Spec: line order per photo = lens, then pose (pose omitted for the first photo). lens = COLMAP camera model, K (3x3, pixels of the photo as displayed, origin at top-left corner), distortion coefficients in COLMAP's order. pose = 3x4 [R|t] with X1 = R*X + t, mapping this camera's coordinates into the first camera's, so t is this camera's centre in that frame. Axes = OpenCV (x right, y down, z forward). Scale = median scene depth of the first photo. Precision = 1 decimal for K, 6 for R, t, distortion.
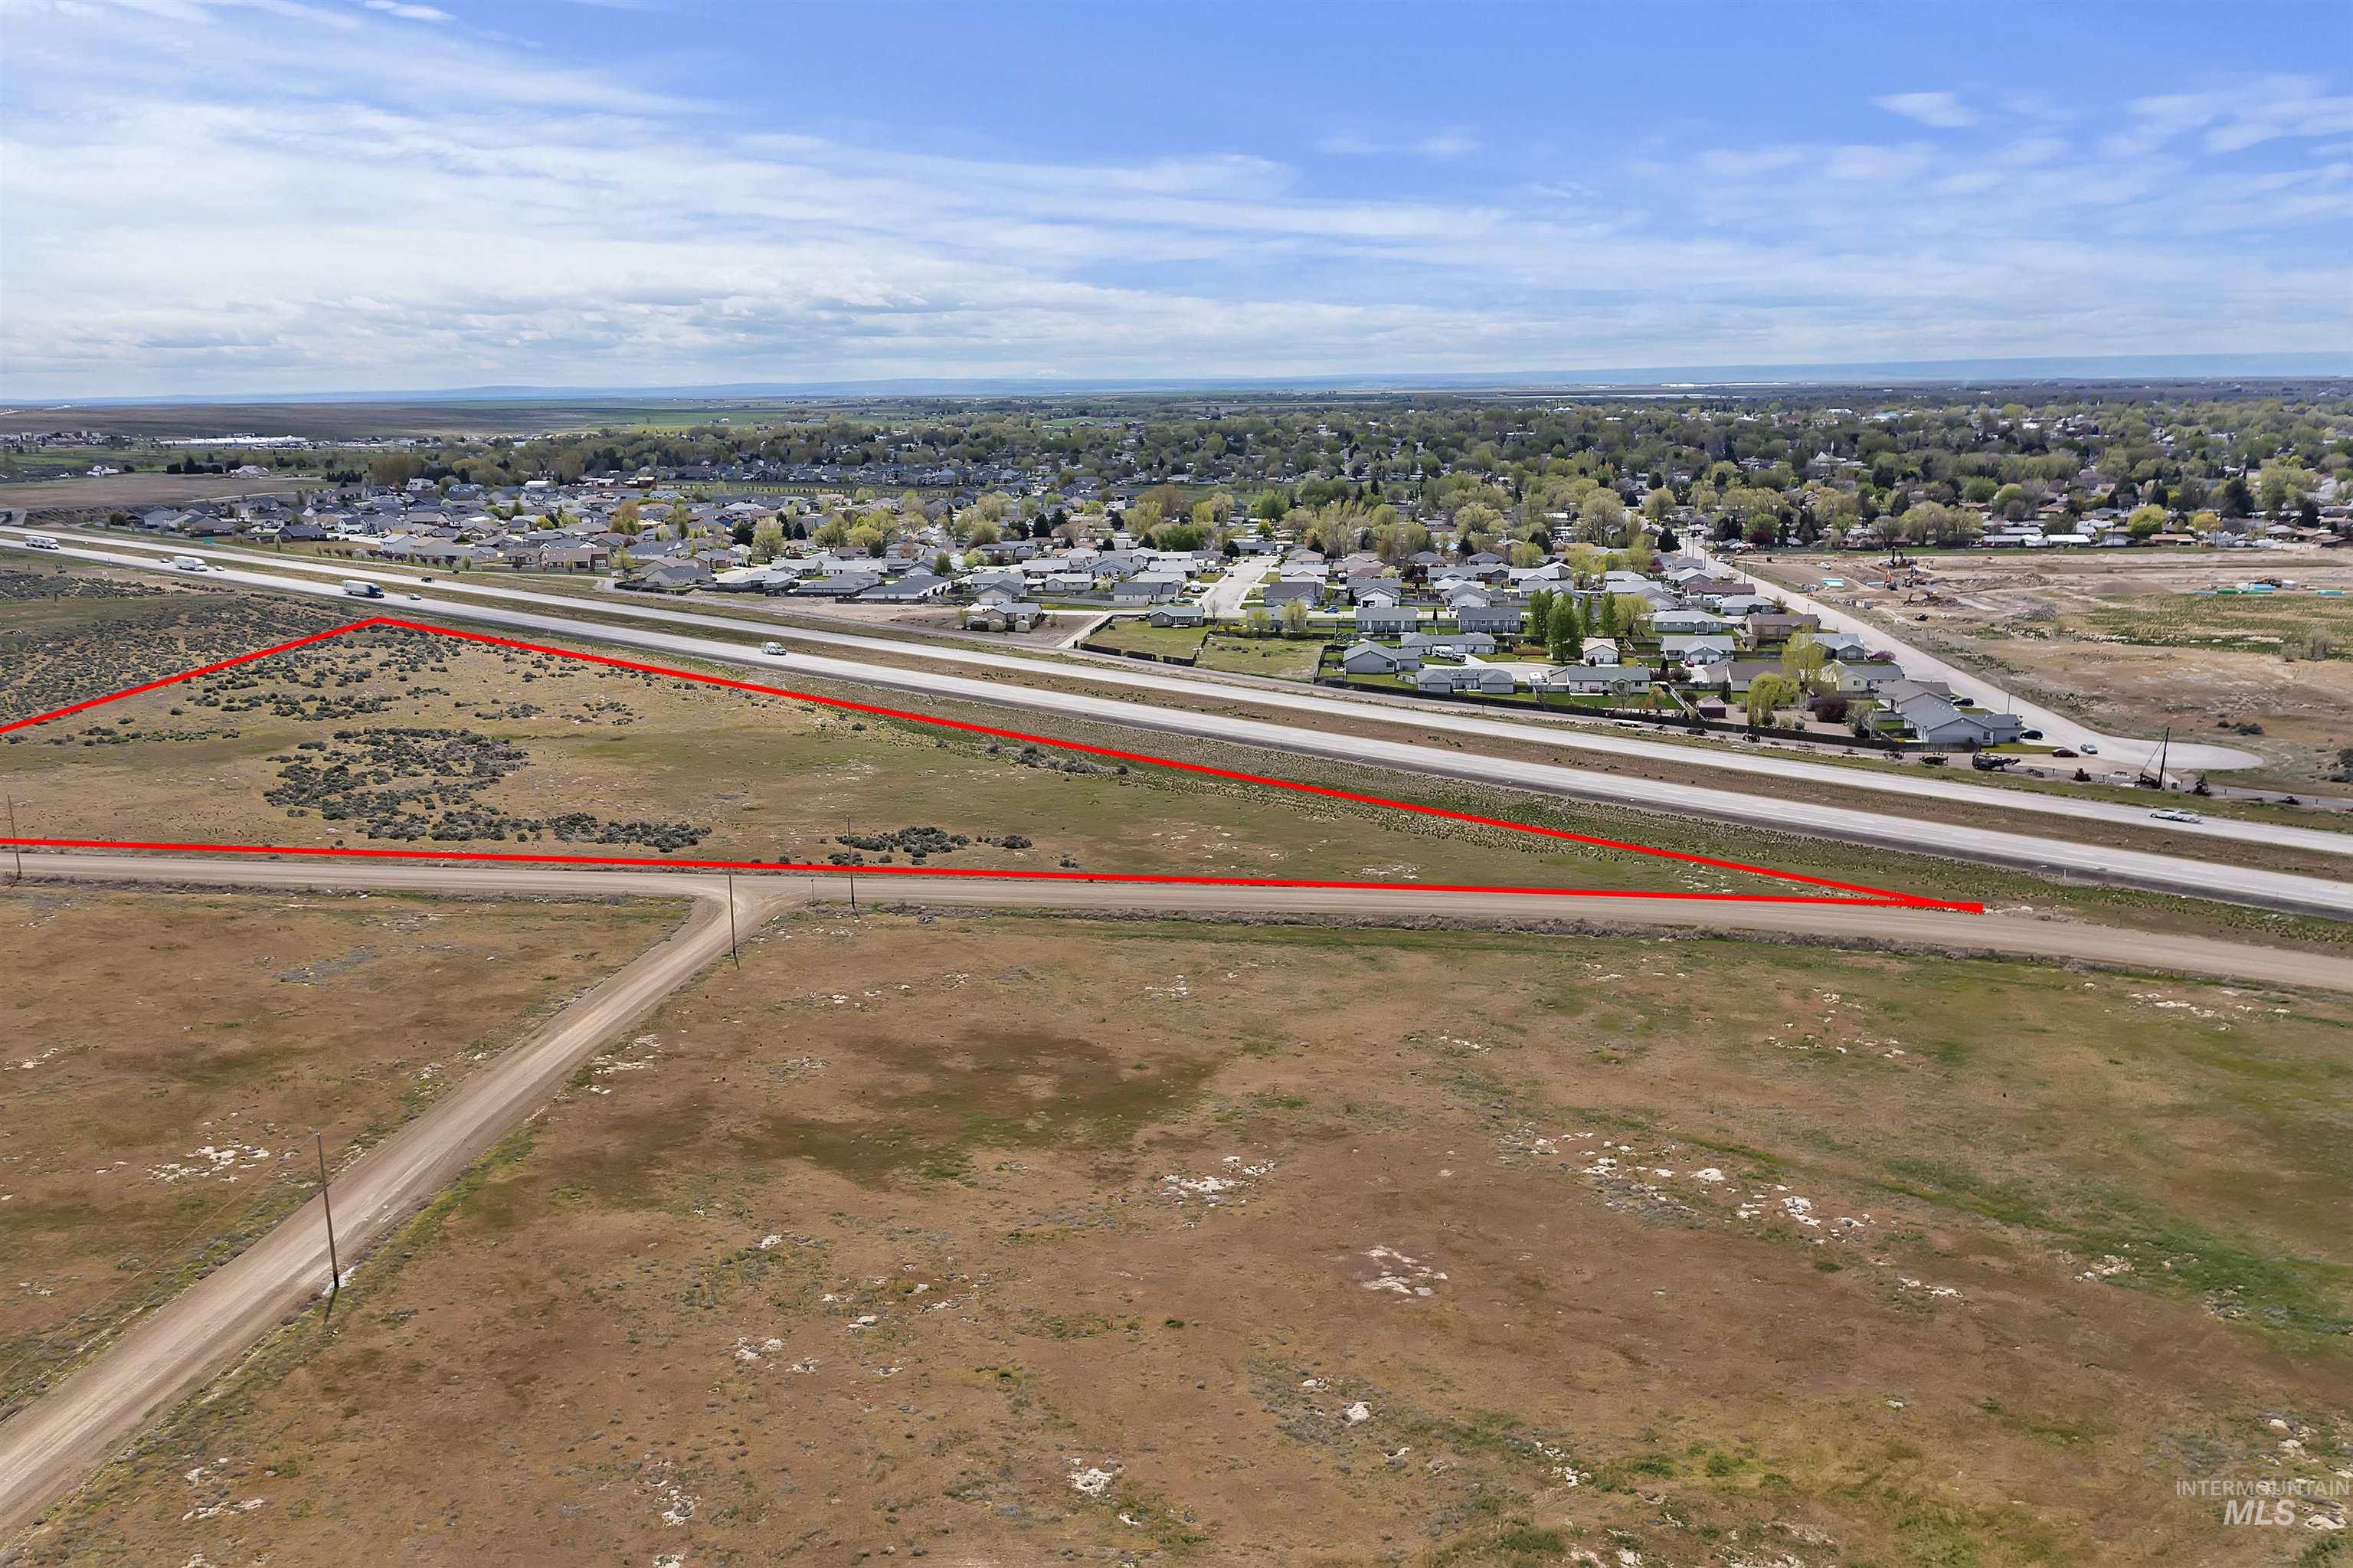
lens RADIAL K [[1870.4, 0, 1176.5], [0, 1870.4, 784.0], [0, 0, 1]] dist [-0.006116, 0.006712]
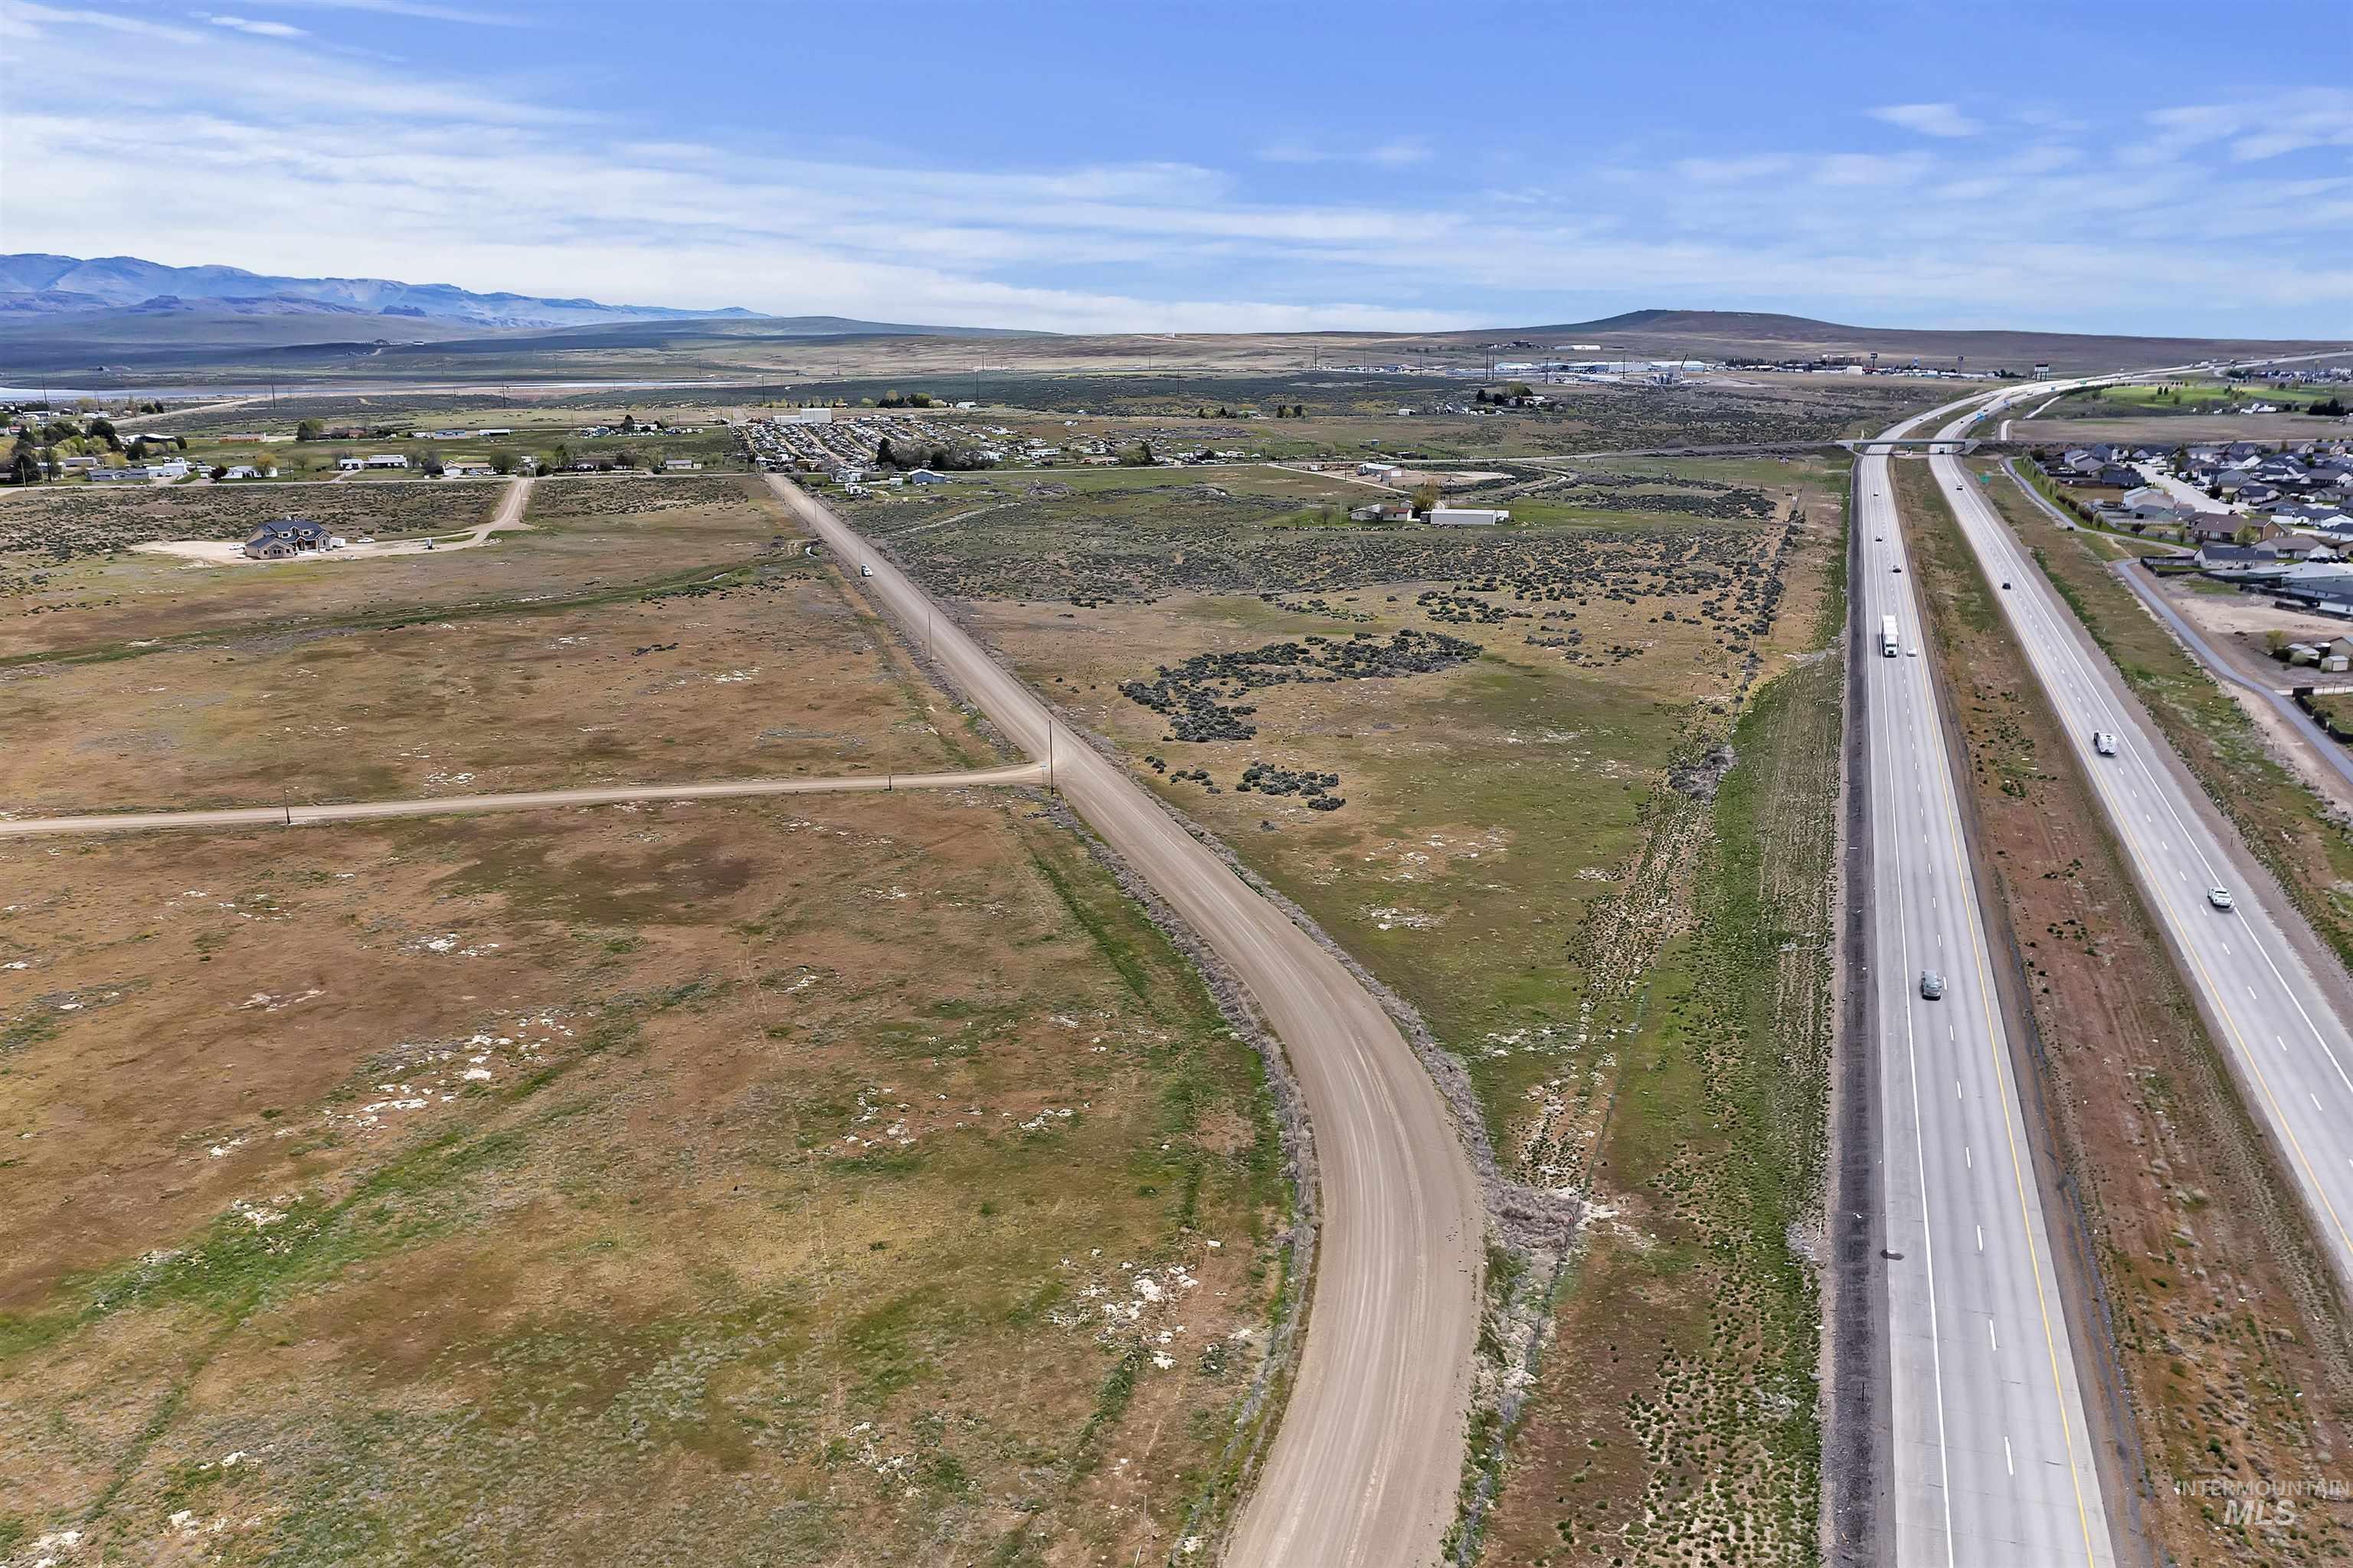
lens RADIAL K [[1870.4, 0, 1176.5], [0, 1870.4, 784.0], [0, 0, 1]] dist [-0.006116, 0.006712]
pose [[0.378709, 0.223477, -0.898130, 1.241029], [-0.190847, 0.968411, 0.160491, -0.198735], [0.905625, 0.110626, 0.409396, 0.774005]]
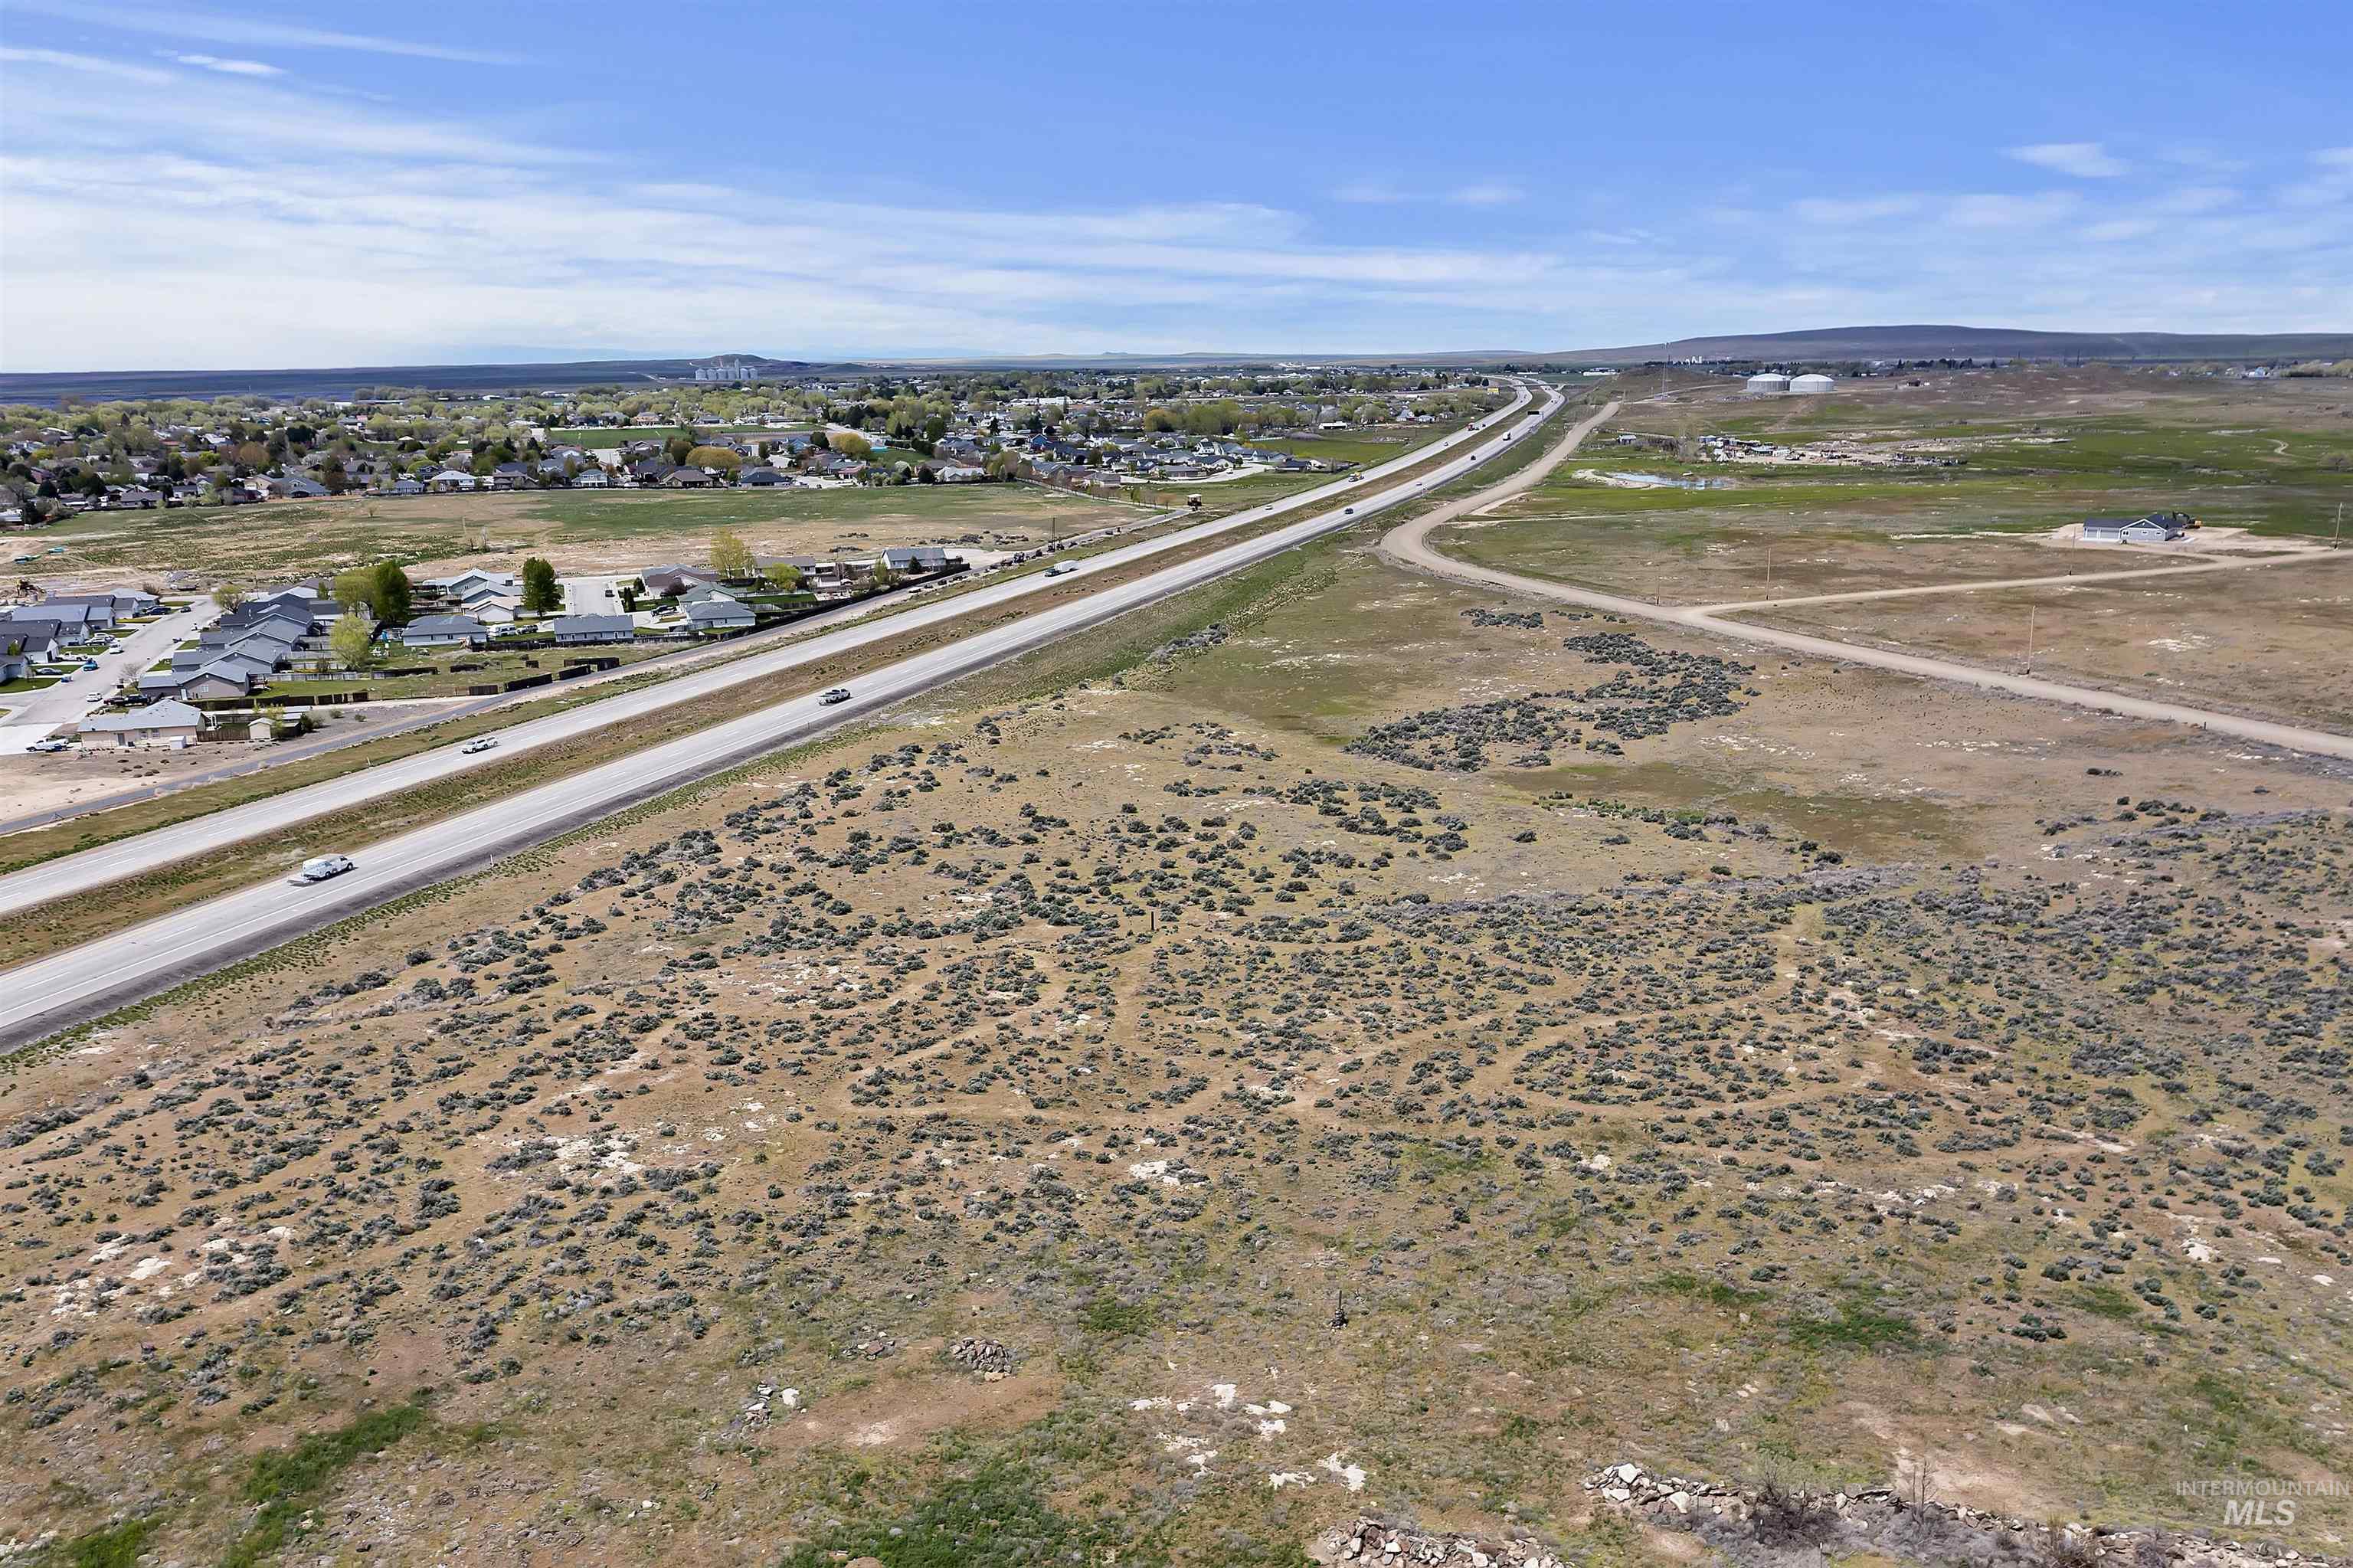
lens RADIAL K [[1870.4, 0, 1176.5], [0, 1870.4, 784.0], [0, 0, 1]] dist [-0.006116, 0.006712]
pose [[-0.408045, -0.187519, 0.893497, -2.148039], [0.211445, 0.932658, 0.292302, -0.523832], [-0.888139, 0.308198, -0.340916, 2.757100]]
